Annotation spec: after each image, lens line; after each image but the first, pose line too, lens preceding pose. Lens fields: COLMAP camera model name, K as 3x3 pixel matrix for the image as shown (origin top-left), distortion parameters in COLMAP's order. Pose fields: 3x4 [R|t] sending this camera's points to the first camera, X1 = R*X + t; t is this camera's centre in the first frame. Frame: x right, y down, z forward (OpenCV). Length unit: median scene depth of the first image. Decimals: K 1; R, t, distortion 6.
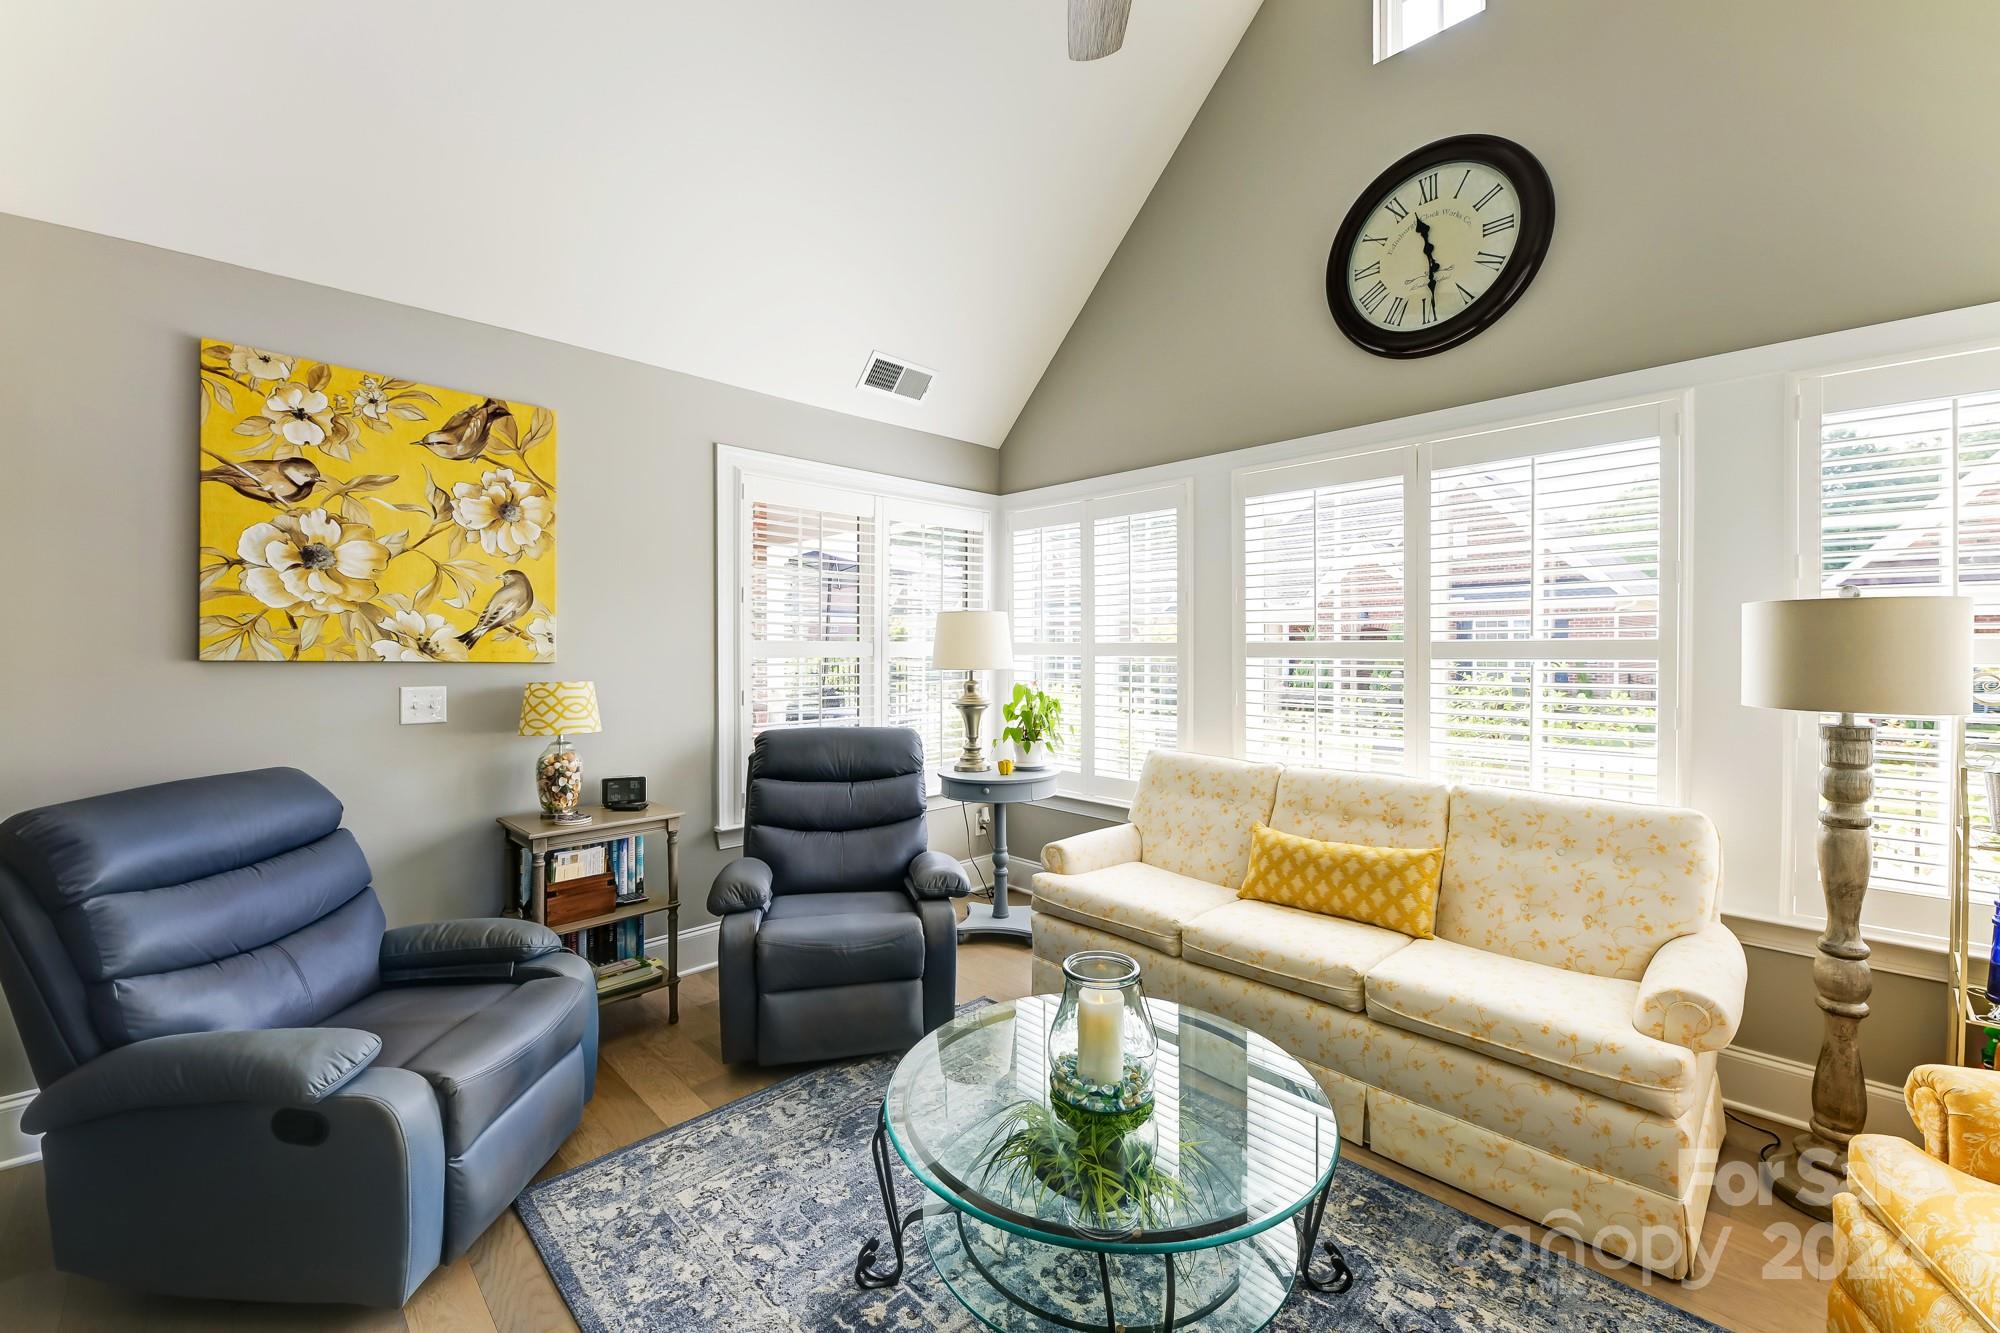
lens RADIAL K [[797.7, 0, 996.1], [0, 797.7, 660.5], [0, 0, 1]] dist [0.000213, -0.000140]
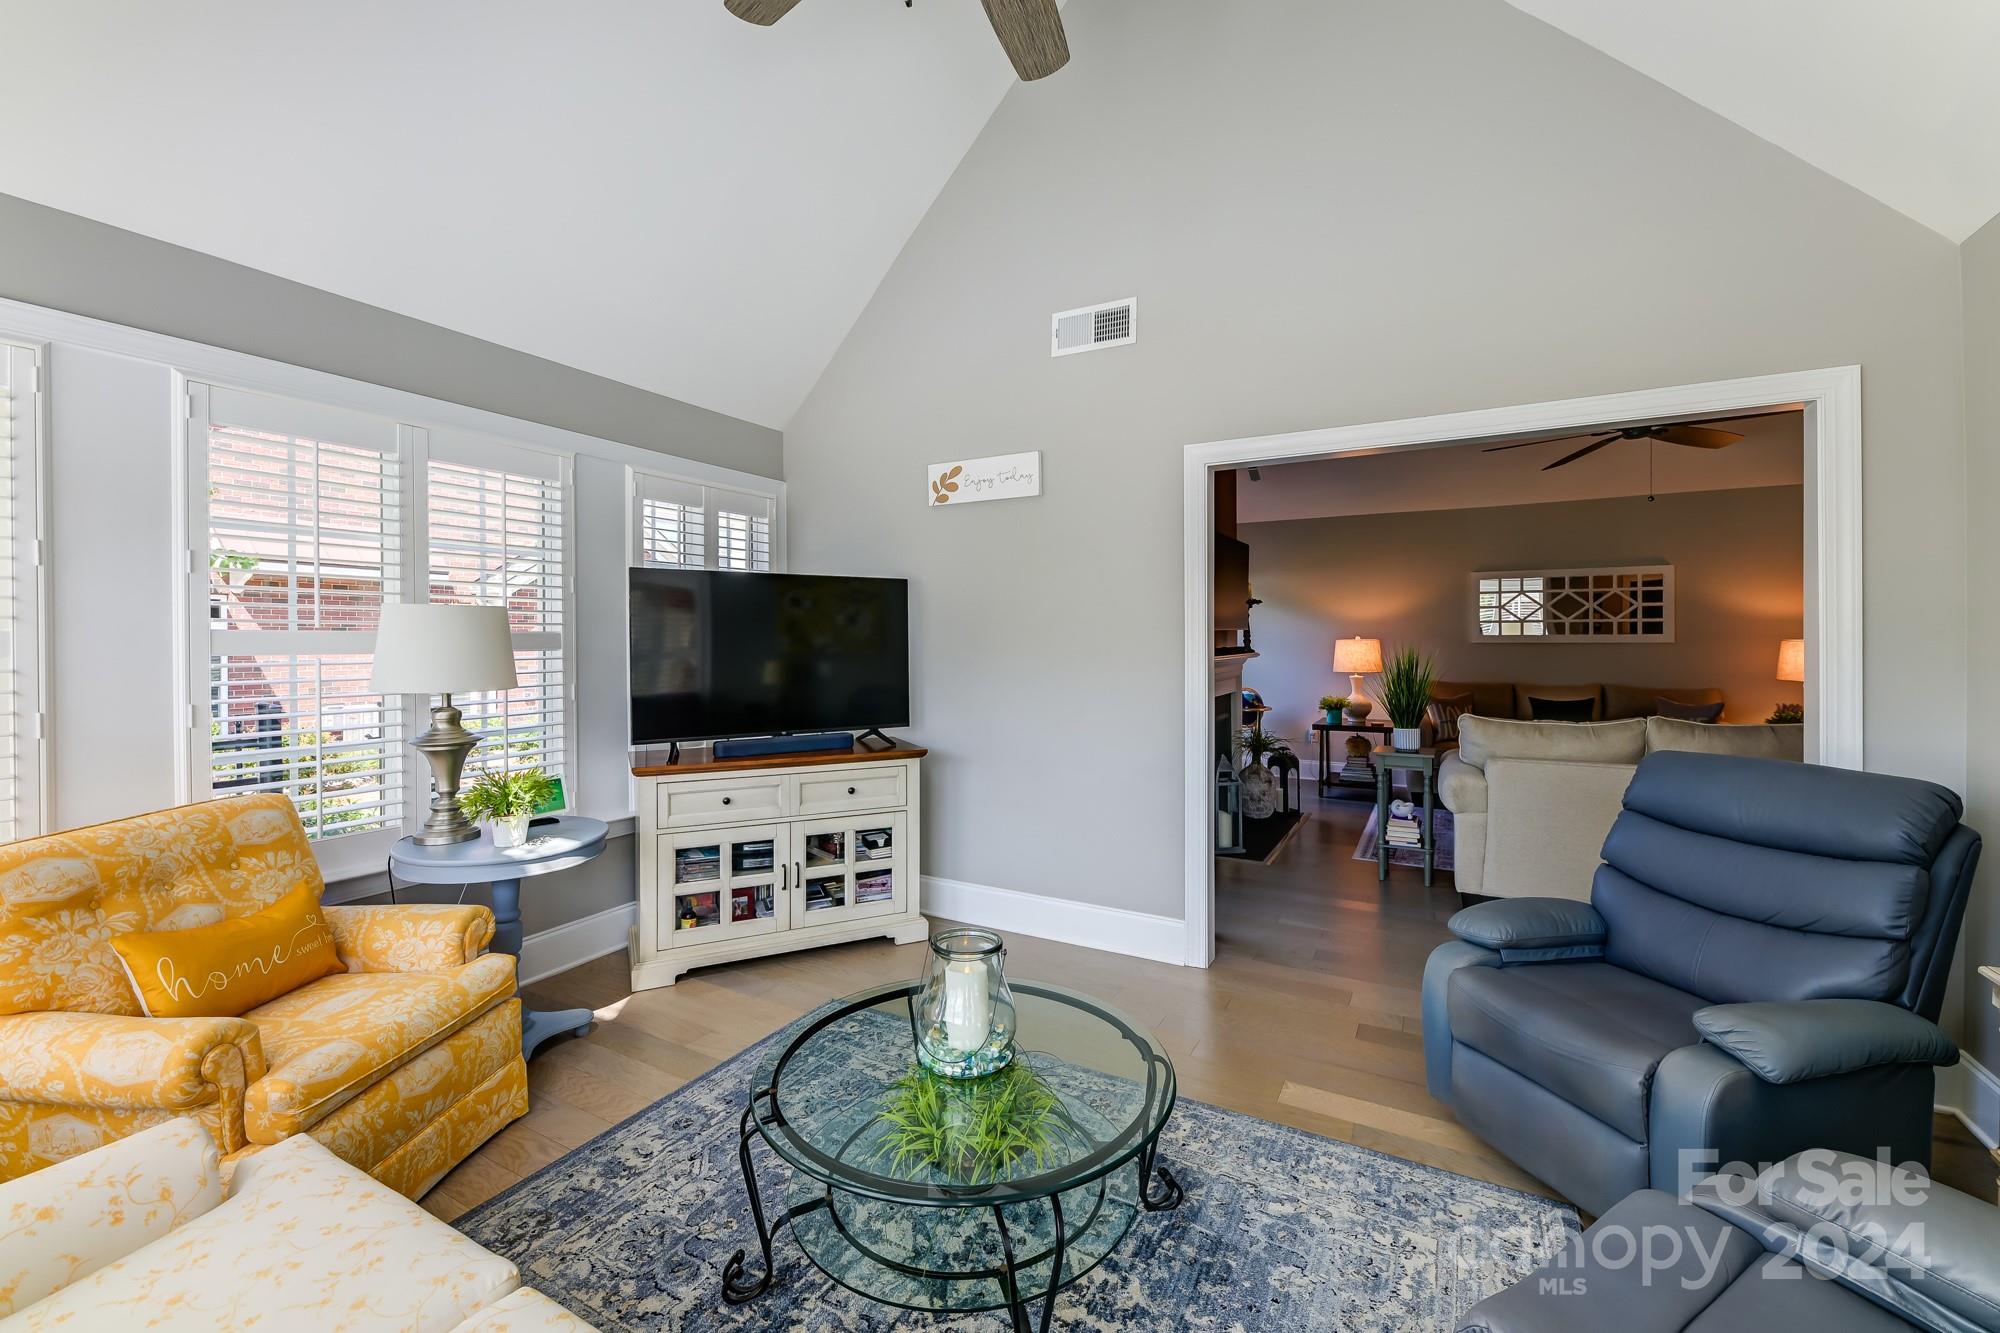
lens RADIAL K [[813.0, 0, 1003.9], [0, 813.0, 640.6], [0, 0, 1]] dist [0.002744, -0.000540]
pose [[-0.955337, 0.001319, -0.295516, 0.244894], [-0.006667, 0.999639, 0.026015, -0.028060], [0.295443, 0.026823, -0.954984, 1.221673]]
